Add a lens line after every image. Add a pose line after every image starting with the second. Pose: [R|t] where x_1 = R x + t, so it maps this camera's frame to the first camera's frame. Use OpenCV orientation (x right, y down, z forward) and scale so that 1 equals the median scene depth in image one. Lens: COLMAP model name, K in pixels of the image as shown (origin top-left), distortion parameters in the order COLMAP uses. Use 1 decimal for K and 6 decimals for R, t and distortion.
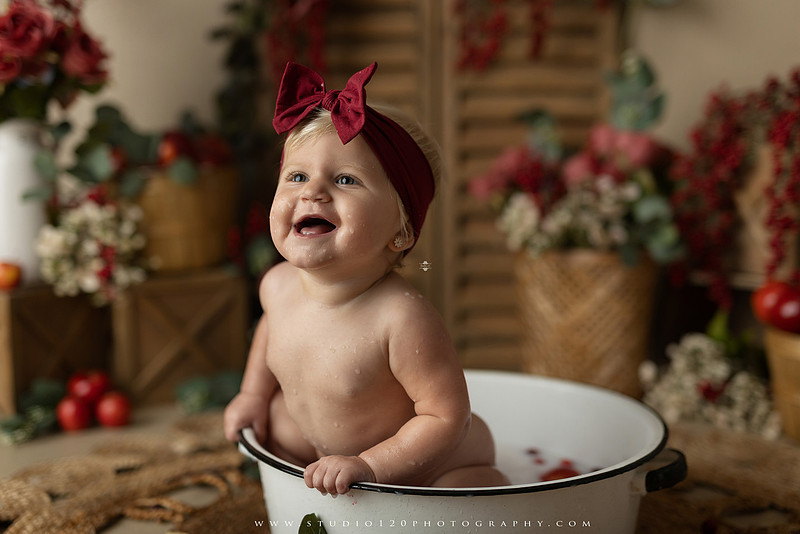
lens RADIAL K [[1246.5, 0, 395.8], [0, 1246.5, 265.6], [0, 0, 1]] dist [0.000902, 0.000000]
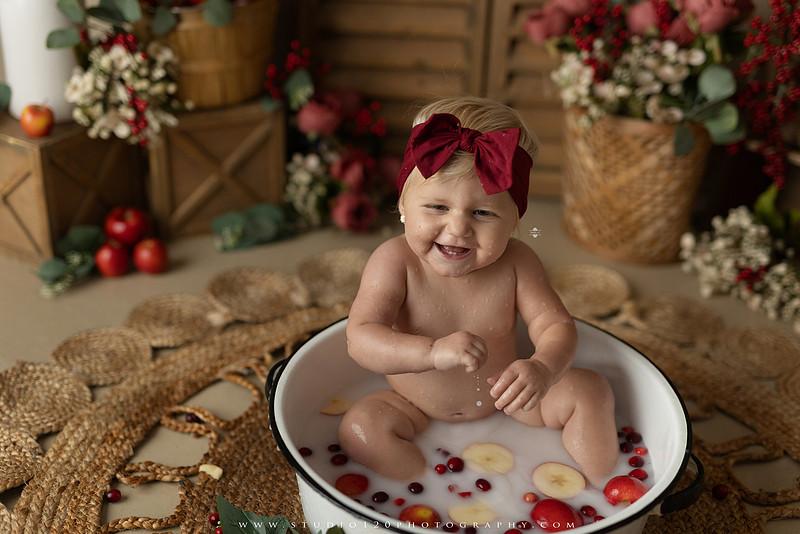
lens RADIAL K [[1246.5, 0, 394.6], [0, 1246.5, 290.5], [0, 0, 1]] dist [0.000902, 0.000000]
pose [[0.997759, 0.061261, -0.026906, -0.000134], [-0.046587, 0.924701, 0.377832, -0.243403], [0.048026, -0.375732, 0.925483, 0.064018]]
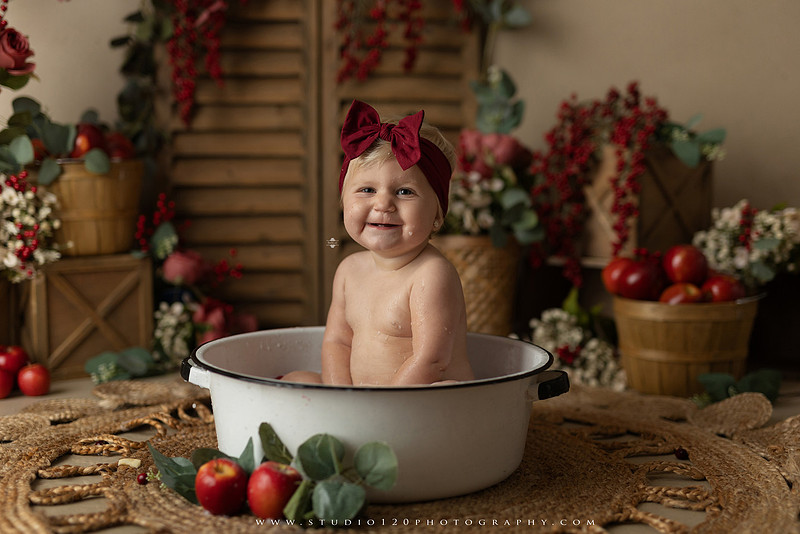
lens RADIAL K [[1246.5, 0, 414.7], [0, 1246.5, 279.2], [0, 0, 1]] dist [0.000902, 0.000000]
pose [[0.985241, -0.000683, 0.171171, -0.084141], [0.007172, 0.999279, -0.037294, 0.071116], [-0.171022, 0.037971, 0.984535, -0.119171]]
